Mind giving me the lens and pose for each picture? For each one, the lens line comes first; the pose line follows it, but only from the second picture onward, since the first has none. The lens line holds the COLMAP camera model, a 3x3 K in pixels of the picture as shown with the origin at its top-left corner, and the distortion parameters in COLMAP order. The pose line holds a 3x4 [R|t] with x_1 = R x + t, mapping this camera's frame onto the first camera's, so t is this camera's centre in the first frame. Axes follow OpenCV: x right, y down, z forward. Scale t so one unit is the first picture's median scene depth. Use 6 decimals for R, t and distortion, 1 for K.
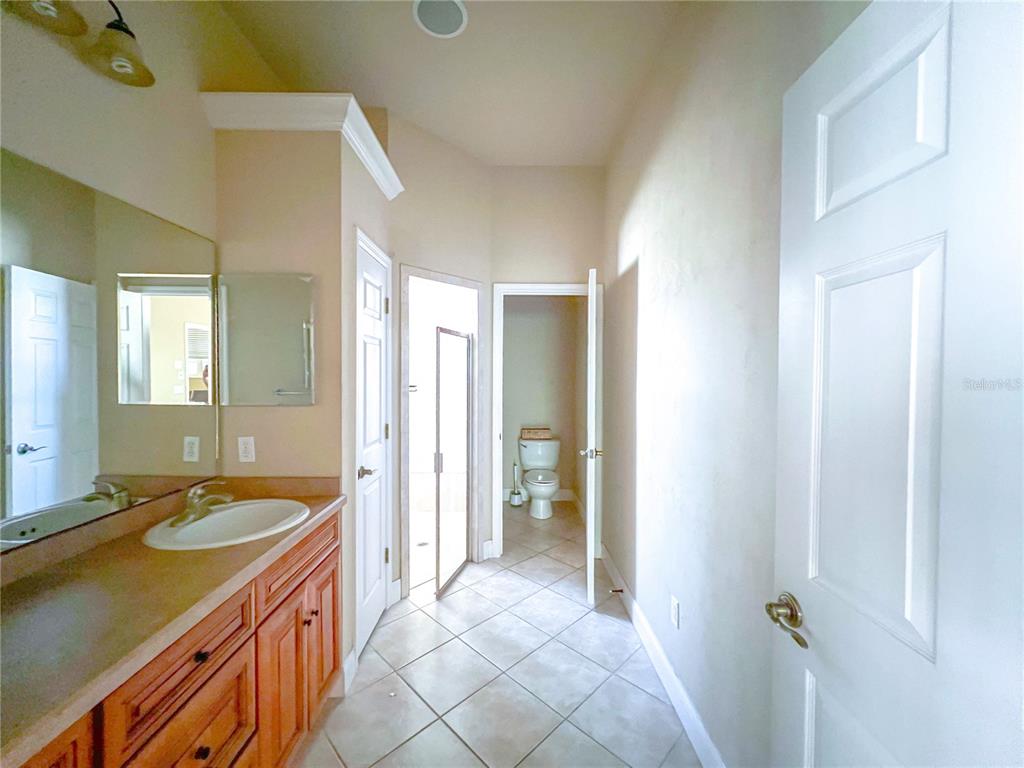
lens RADIAL K [[408.9, 0, 510.9], [0, 408.9, 382.2], [0, 0, 1]] dist [-0.000628, -0.000099]
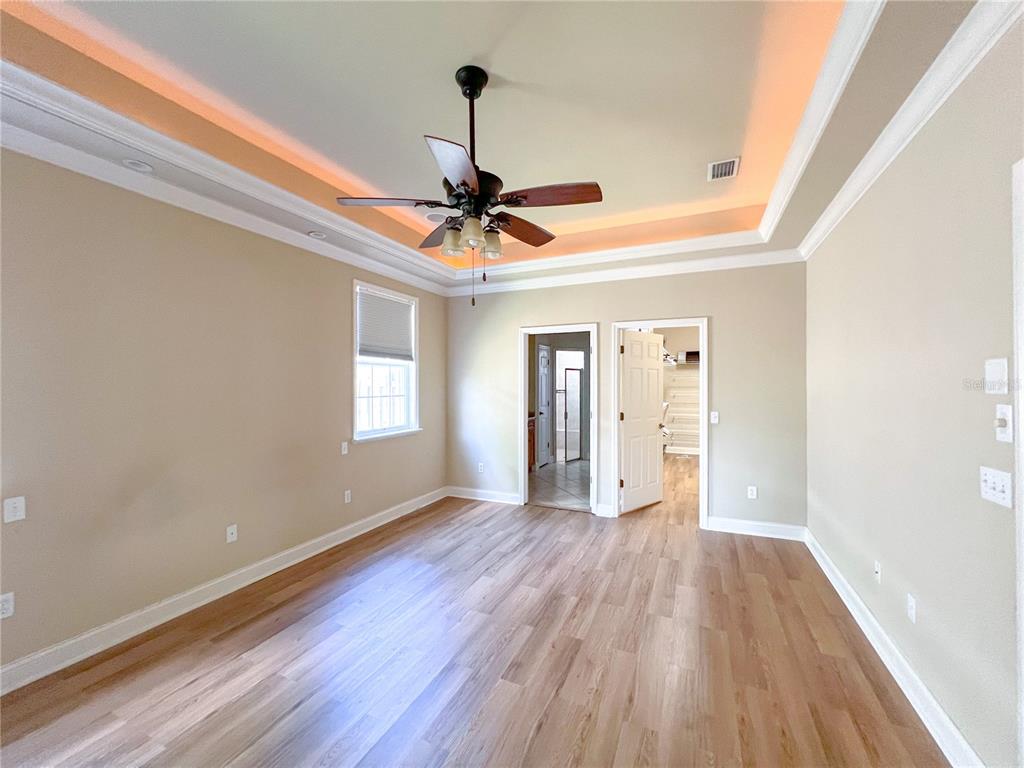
lens RADIAL K [[408.9, 0, 510.9], [0, 408.9, 382.2], [0, 0, 1]] dist [-0.000628, -0.000099]
pose [[0.908138, -0.006877, -0.418614, 0.672259], [-0.002964, 0.999734, -0.022856, 0.030706], [0.418660, 0.021997, 0.907877, -1.764395]]
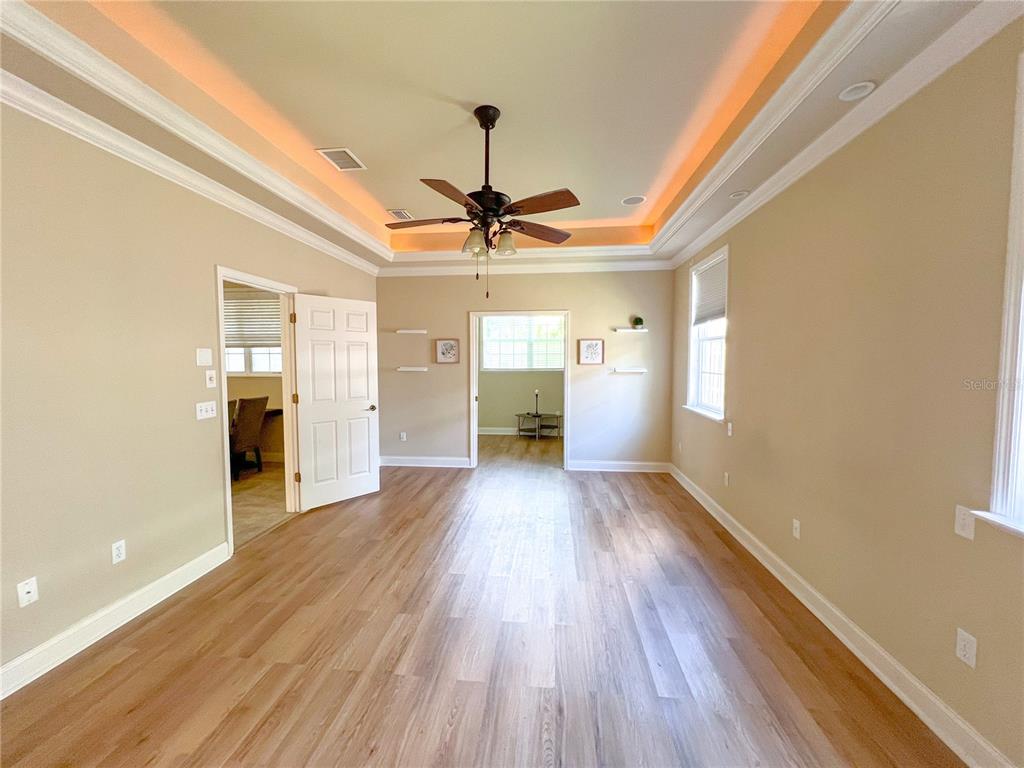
lens RADIAL K [[410.2, 0, 510.6], [0, 410.2, 381.4], [0, 0, 1]] dist [-0.000429, -0.000108]
pose [[-0.994742, -0.009219, 0.101996, -0.769917], [-0.001634, 0.997242, 0.074196, -0.068262], [-0.102399, 0.073639, -0.992014, 2.615471]]
